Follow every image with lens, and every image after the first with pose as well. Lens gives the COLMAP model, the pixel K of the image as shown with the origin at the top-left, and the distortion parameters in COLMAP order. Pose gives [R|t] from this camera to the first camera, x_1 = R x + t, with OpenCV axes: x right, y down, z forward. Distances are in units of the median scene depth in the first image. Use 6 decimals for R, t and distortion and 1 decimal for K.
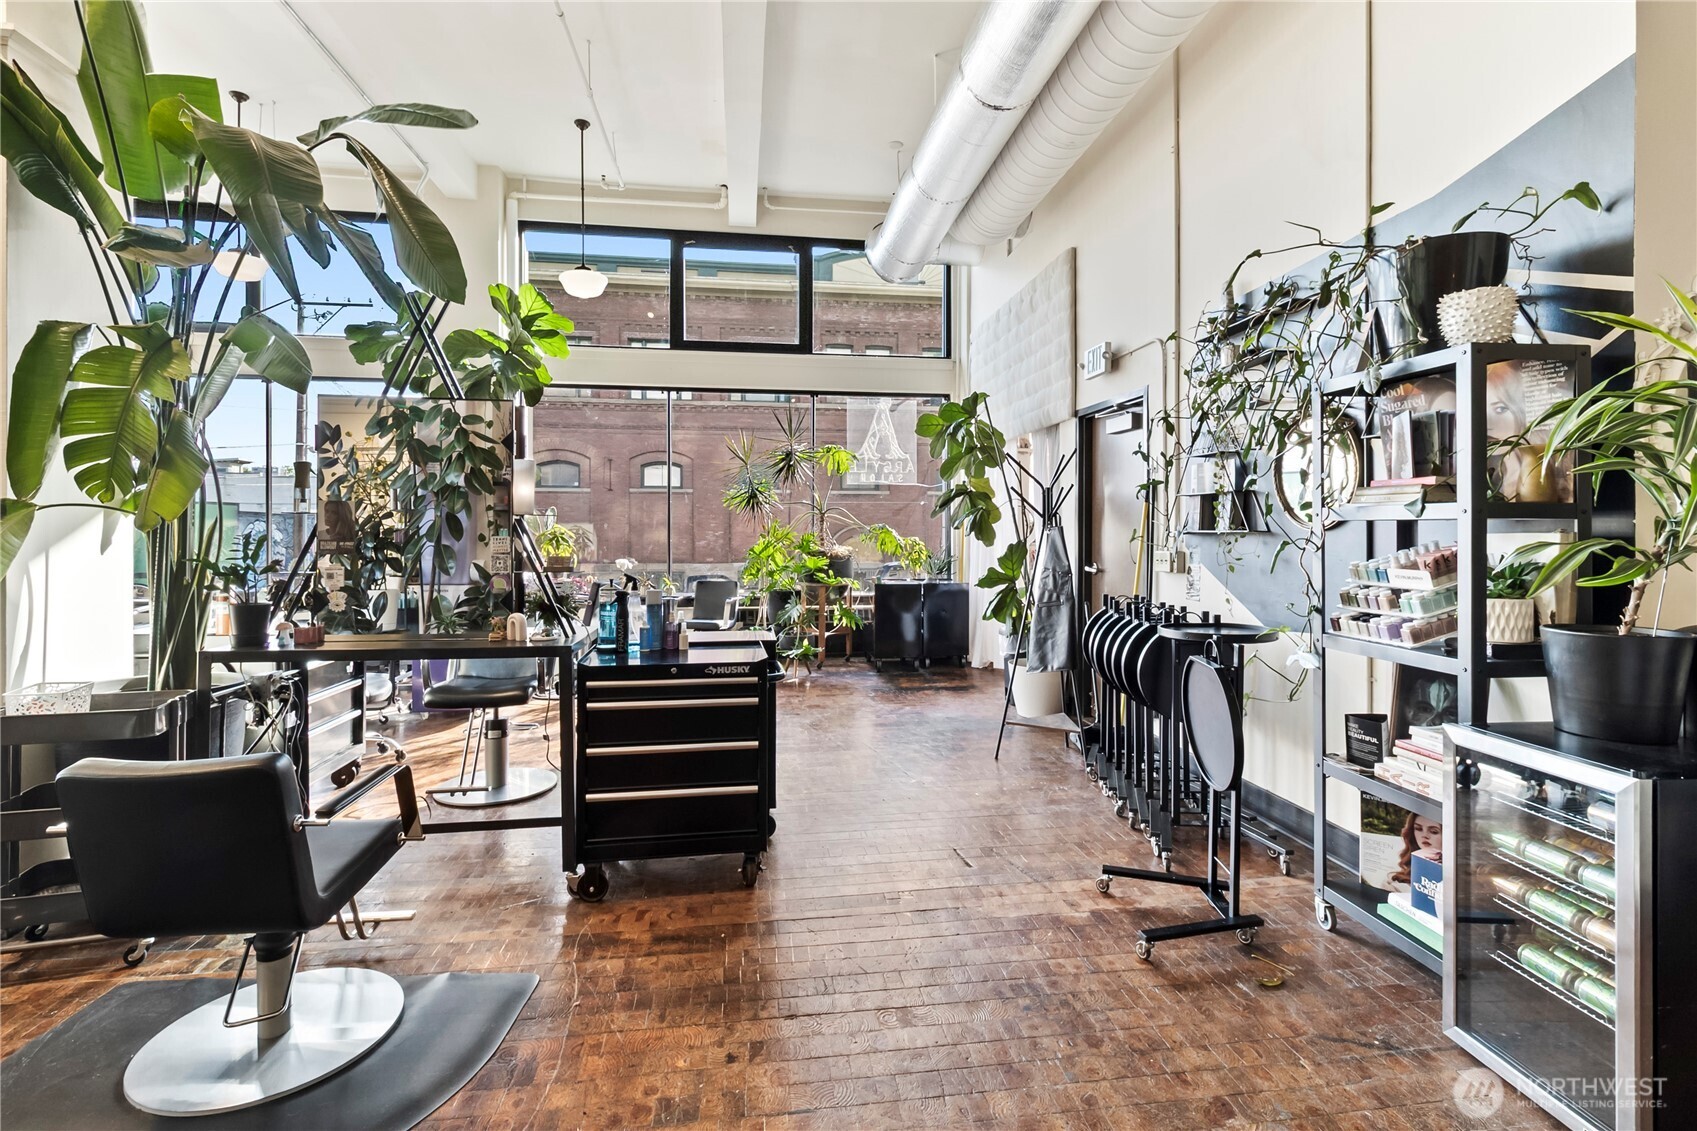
lens RADIAL K [[798.1, 0, 847.7], [0, 798.1, 535.6], [0, 0, 1]] dist [0.008185, 0.000160]
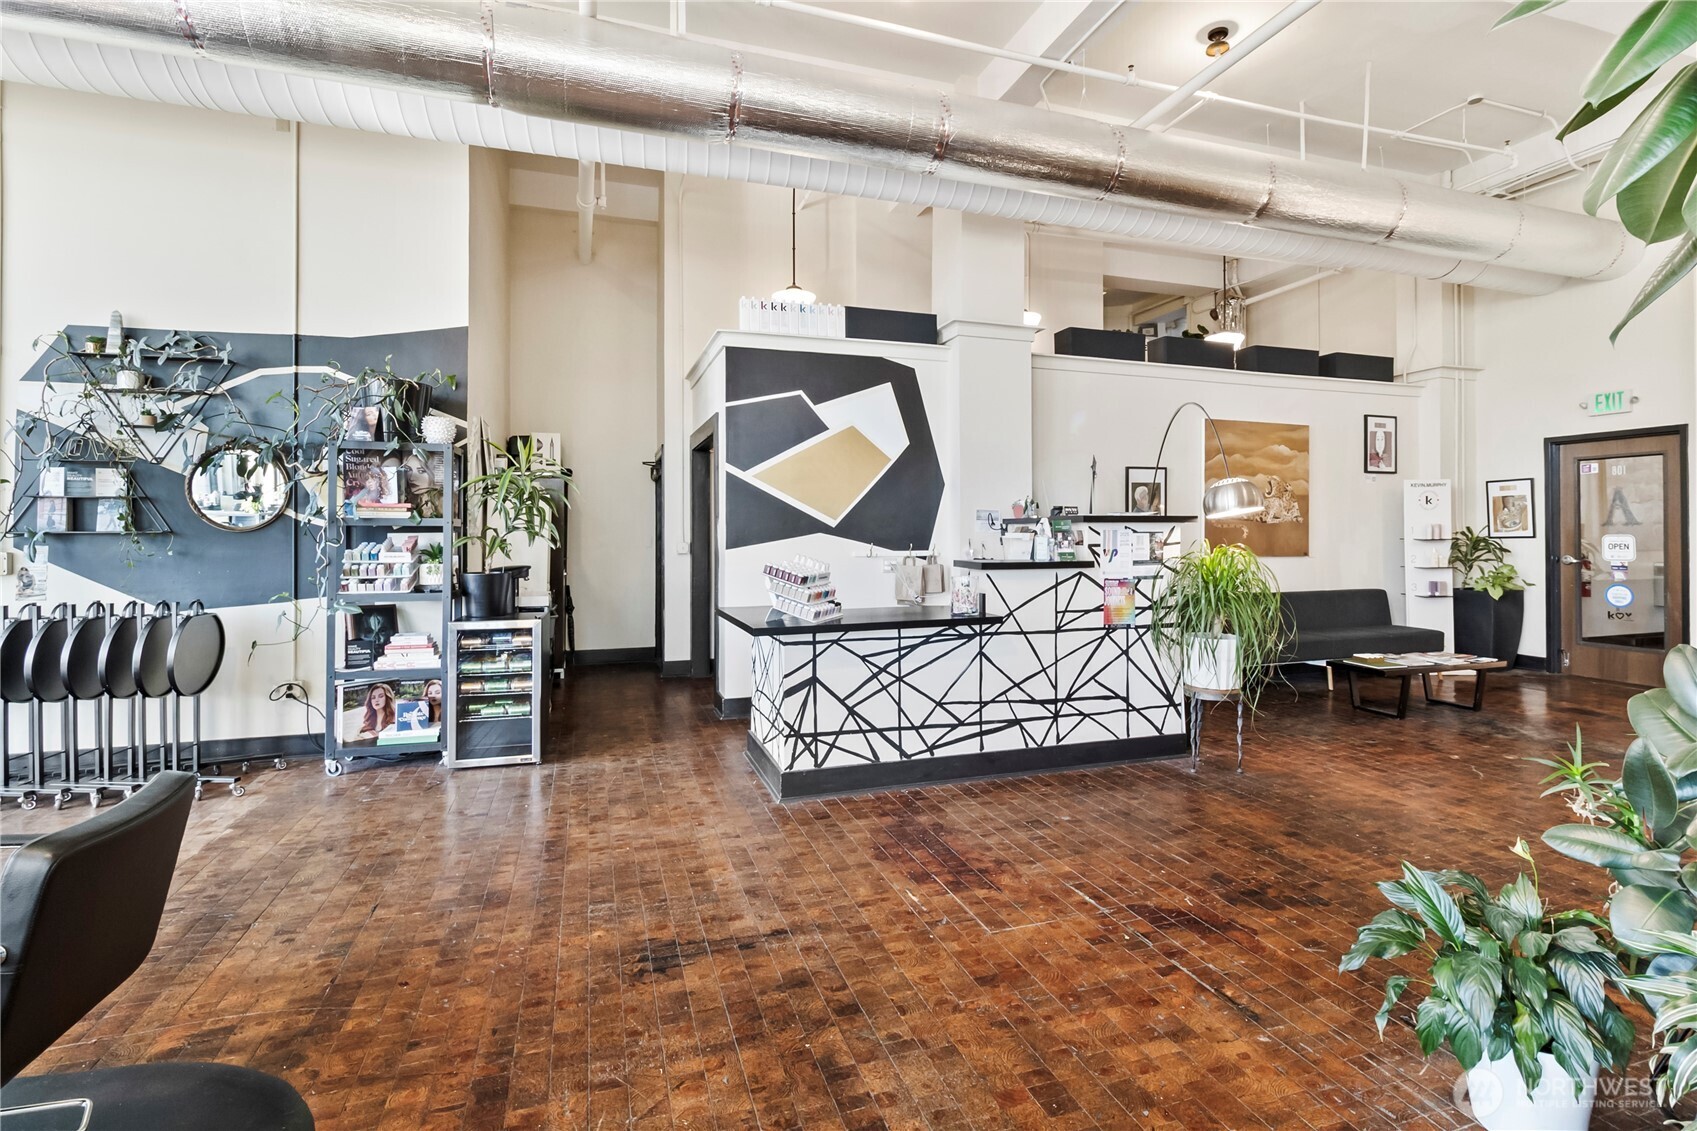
lens RADIAL K [[802.6, 0, 865.8], [0, 802.6, 523.5], [0, 0, 1]] dist [0.000511, -0.000006]
pose [[-0.197985, 0.012872, 0.980121, -1.485248], [0.004163, 0.999916, -0.012291, 0.001898], [-0.980196, 0.001646, -0.198022, 0.318844]]
